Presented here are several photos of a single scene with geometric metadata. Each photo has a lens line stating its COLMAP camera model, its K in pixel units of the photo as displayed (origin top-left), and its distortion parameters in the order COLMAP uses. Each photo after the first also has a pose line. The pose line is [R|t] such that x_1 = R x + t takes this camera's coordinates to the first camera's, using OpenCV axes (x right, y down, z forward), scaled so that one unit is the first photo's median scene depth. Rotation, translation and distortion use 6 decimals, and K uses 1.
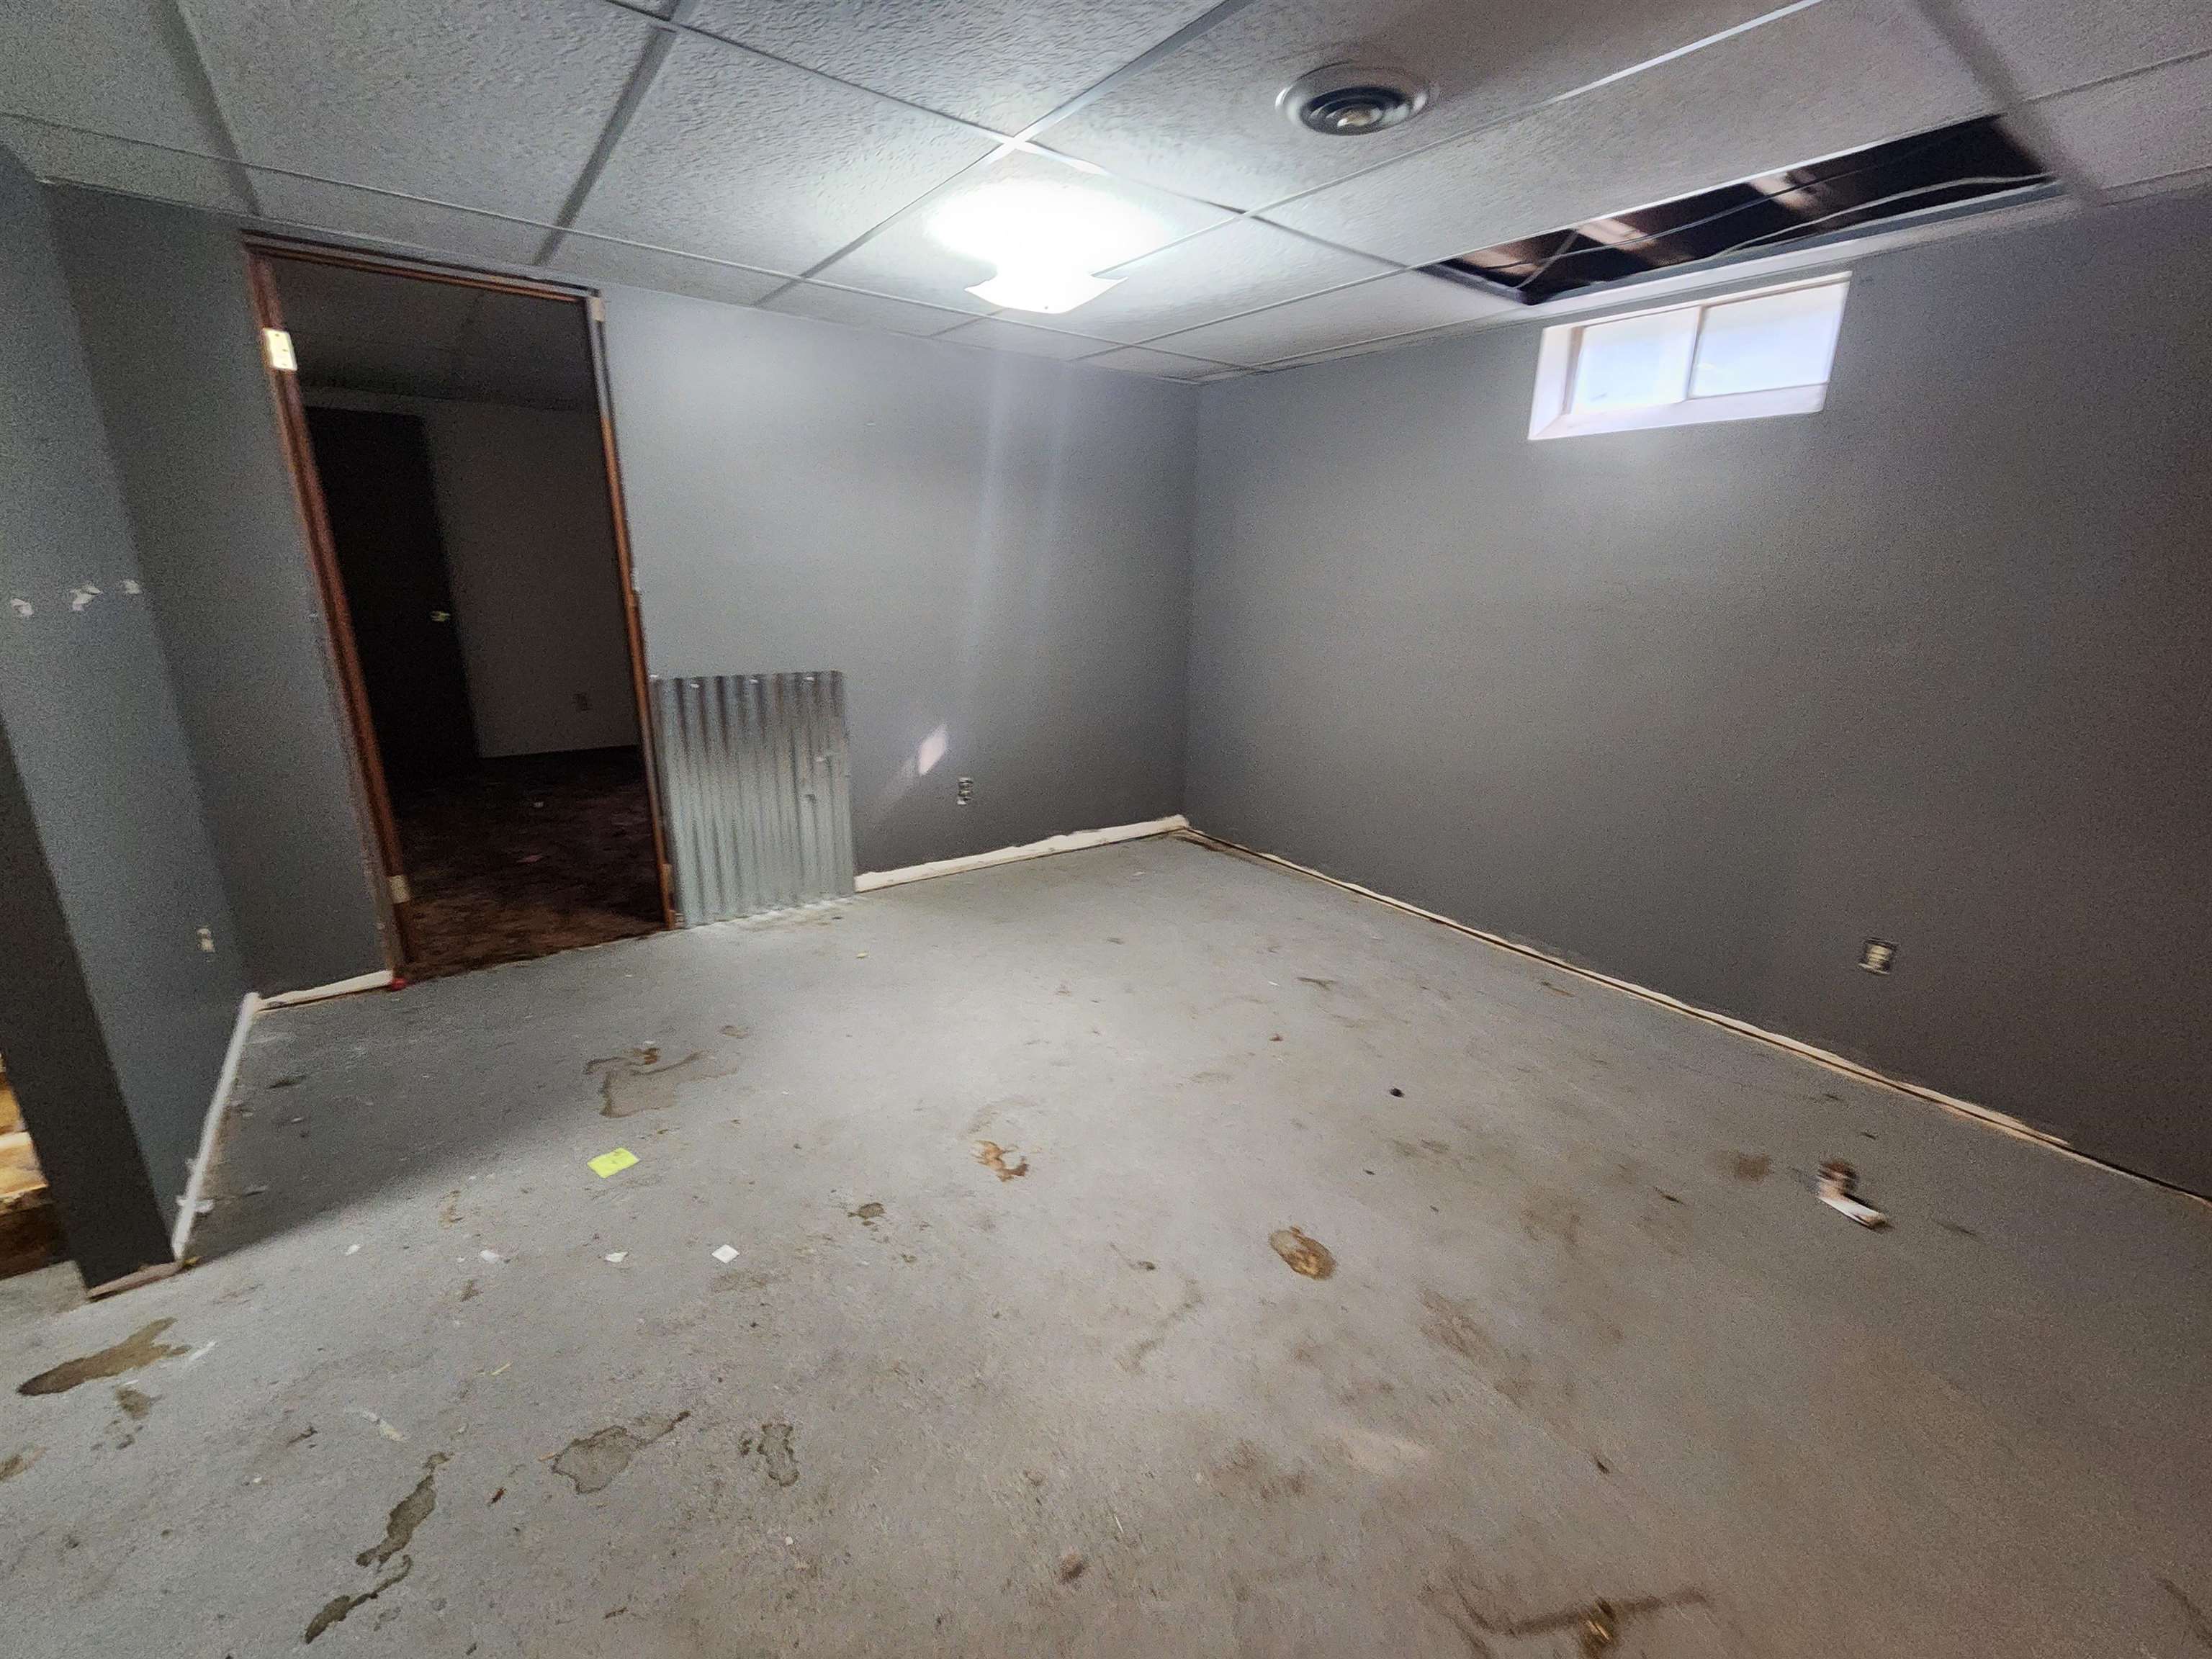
lens RADIAL K [[915.9, 0, 1121.3], [0, 915.9, 832.2], [0, 0, 1]] dist [0.002592, 0.000705]
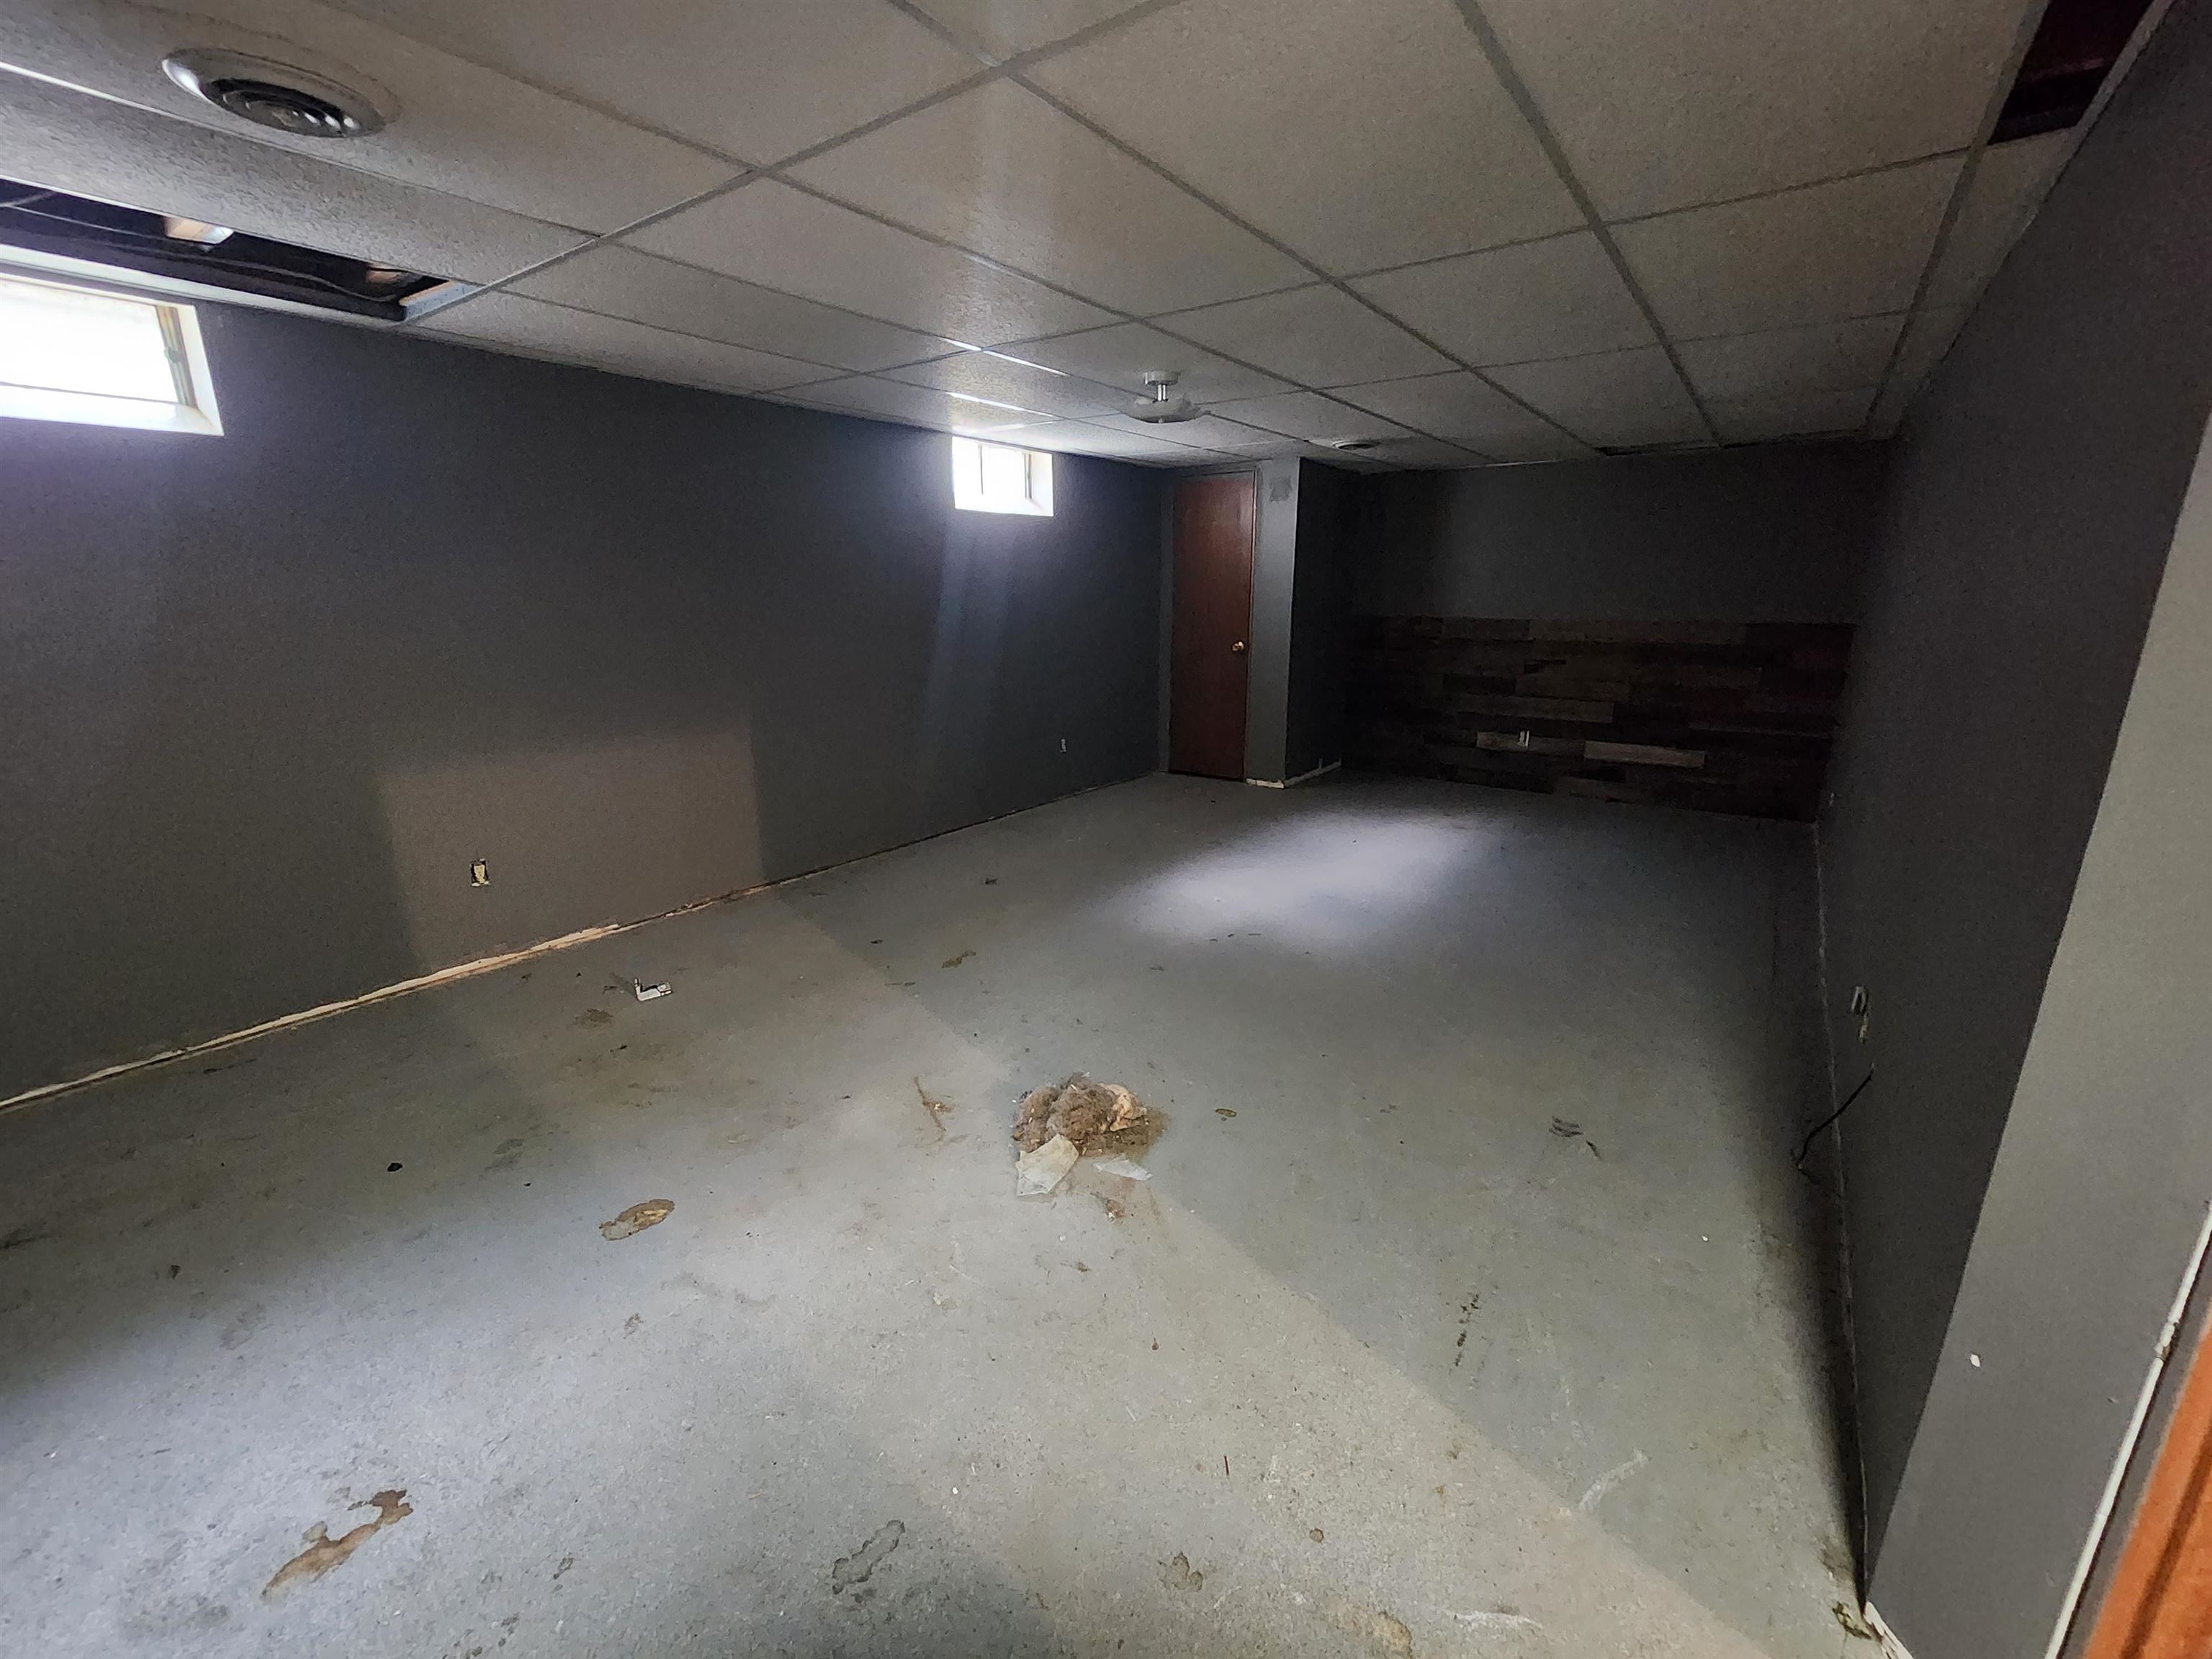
lens RADIAL K [[915.9, 0, 1095.7], [0, 915.9, 826.0], [0, 0, 1]] dist [0.002592, 0.000705]
pose [[-0.264533, -0.270562, 0.925645, -0.787256], [0.267358, 0.901639, 0.339951, -0.176524], [-0.926575, 0.337407, -0.166177, 0.497069]]
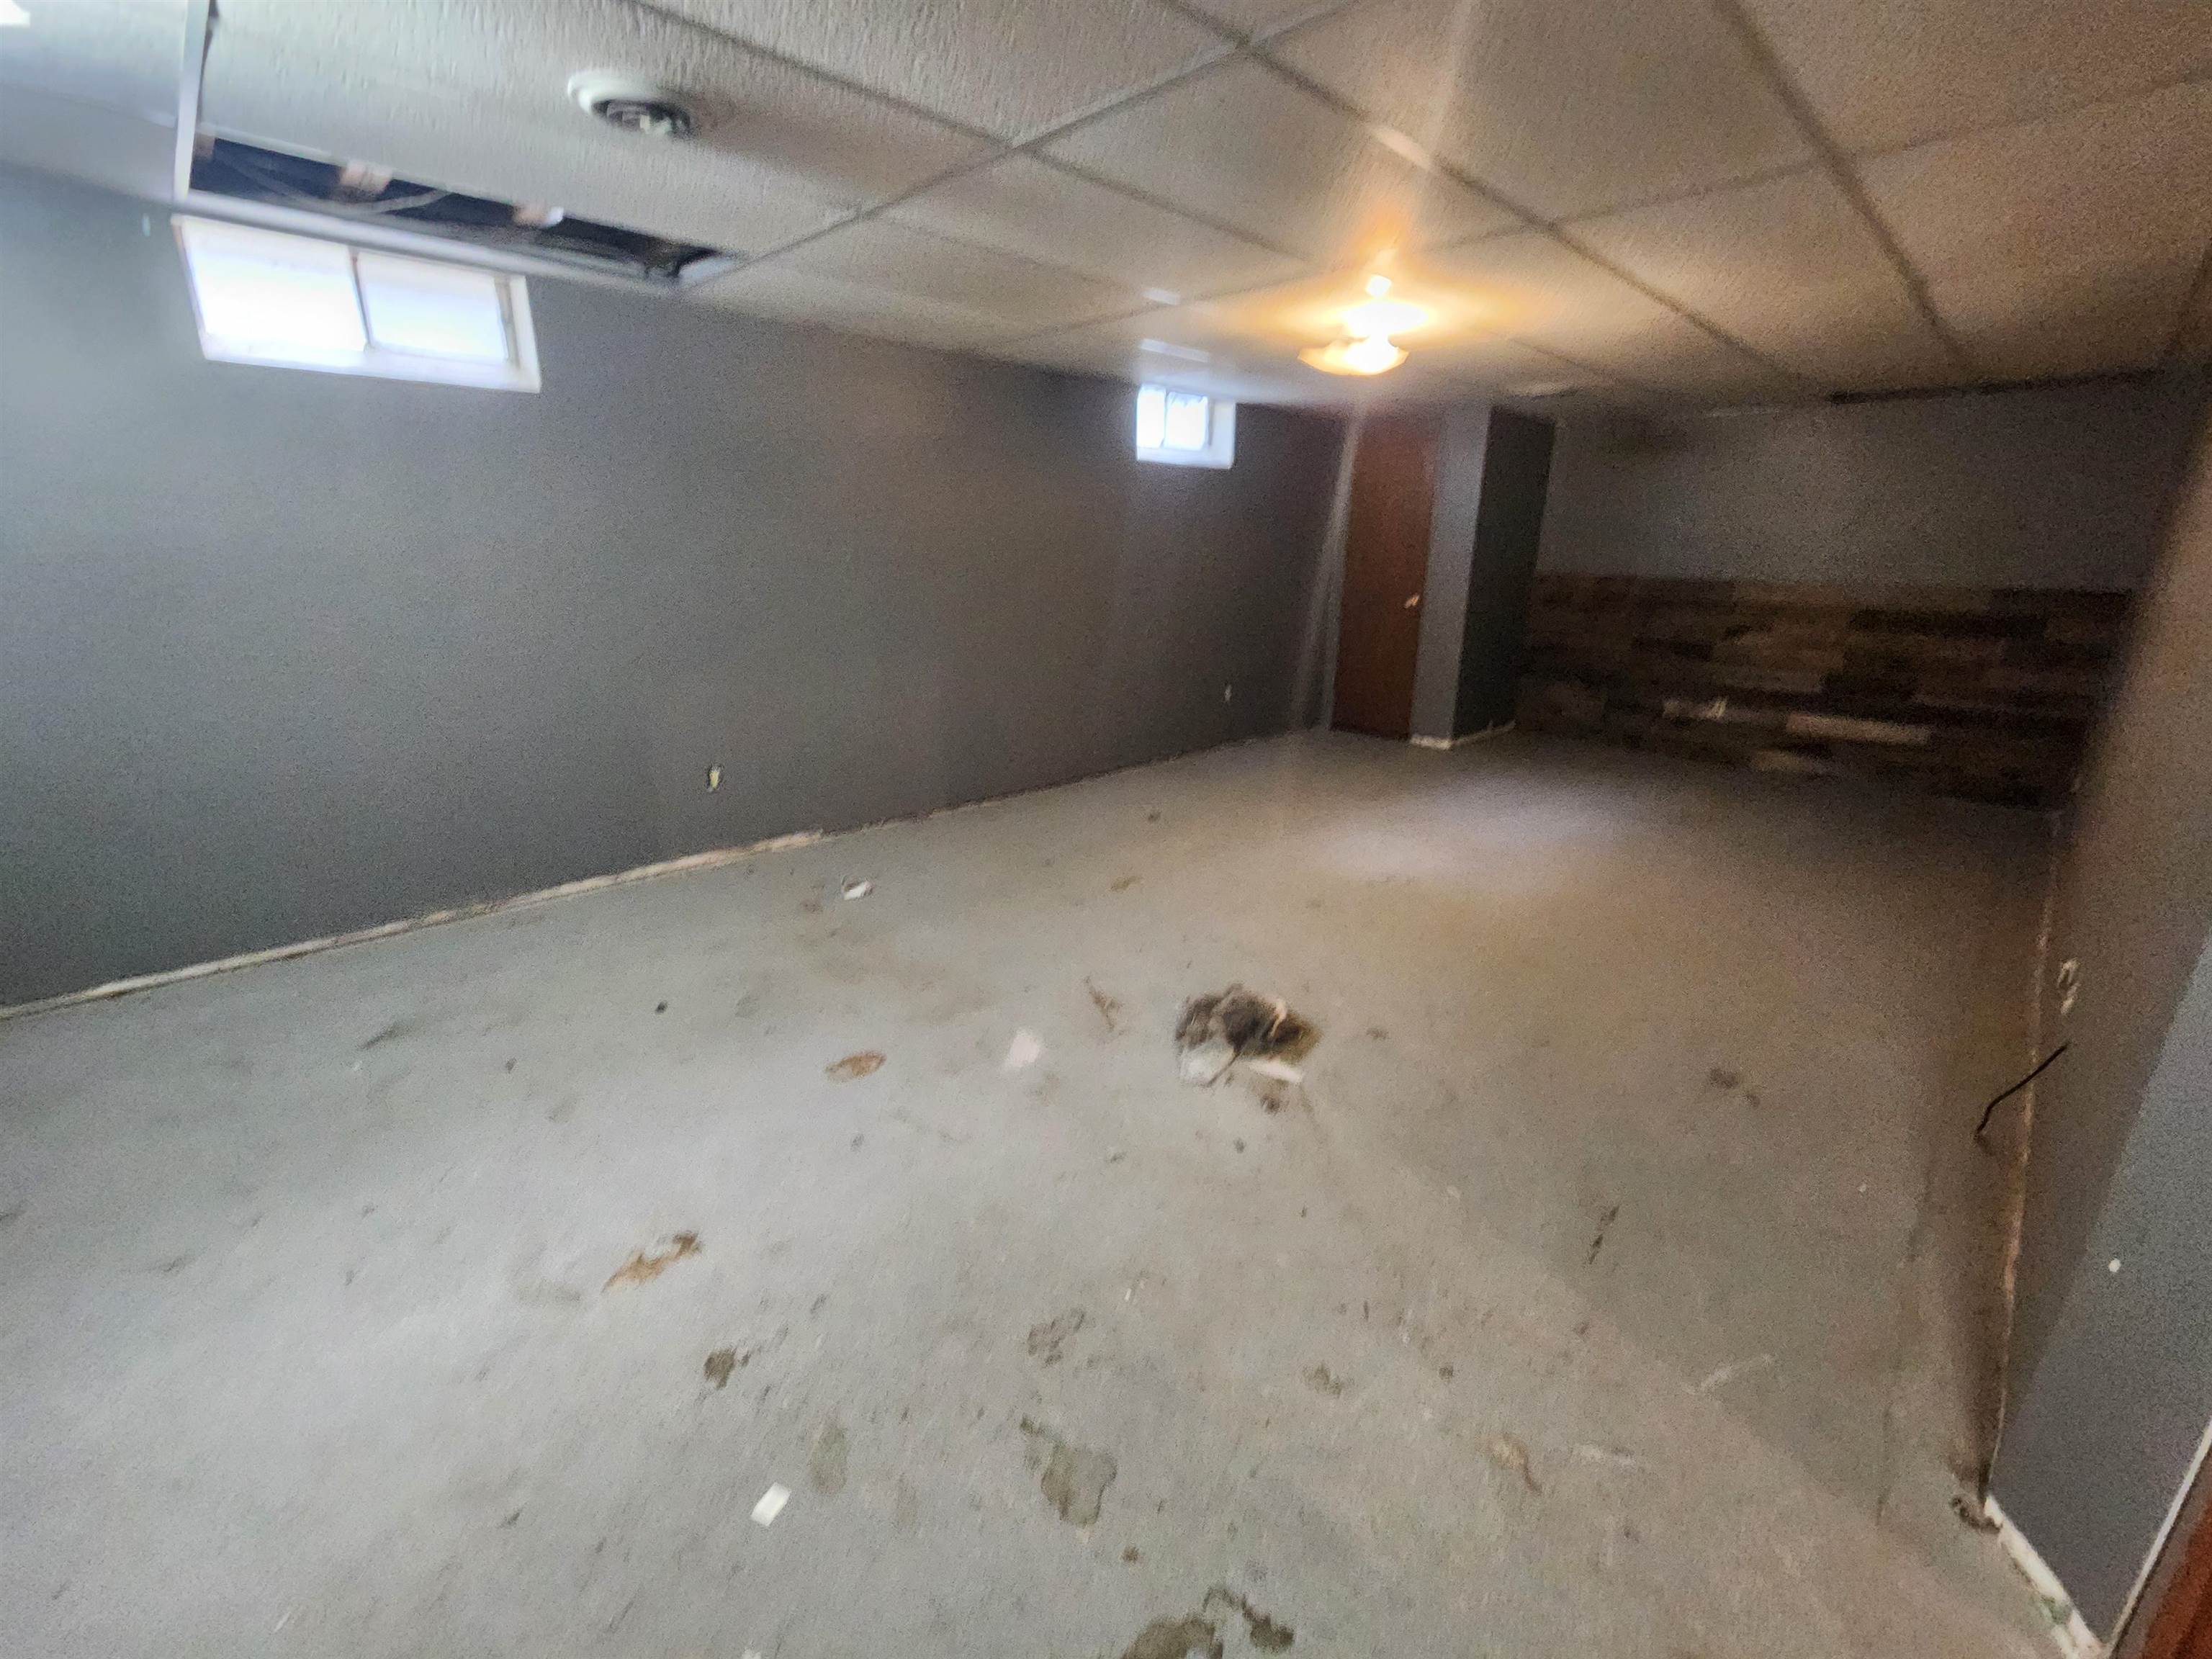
lens RADIAL K [[915.9, 0, 1122.6], [0, 915.9, 809.6], [0, 0, 1]] dist [0.002592, 0.000705]
pose [[-0.121040, -0.308028, 0.943646, -0.887954], [0.266120, 0.905767, 0.329798, -0.173105], [-0.956310, 0.291042, -0.027662, 0.553028]]
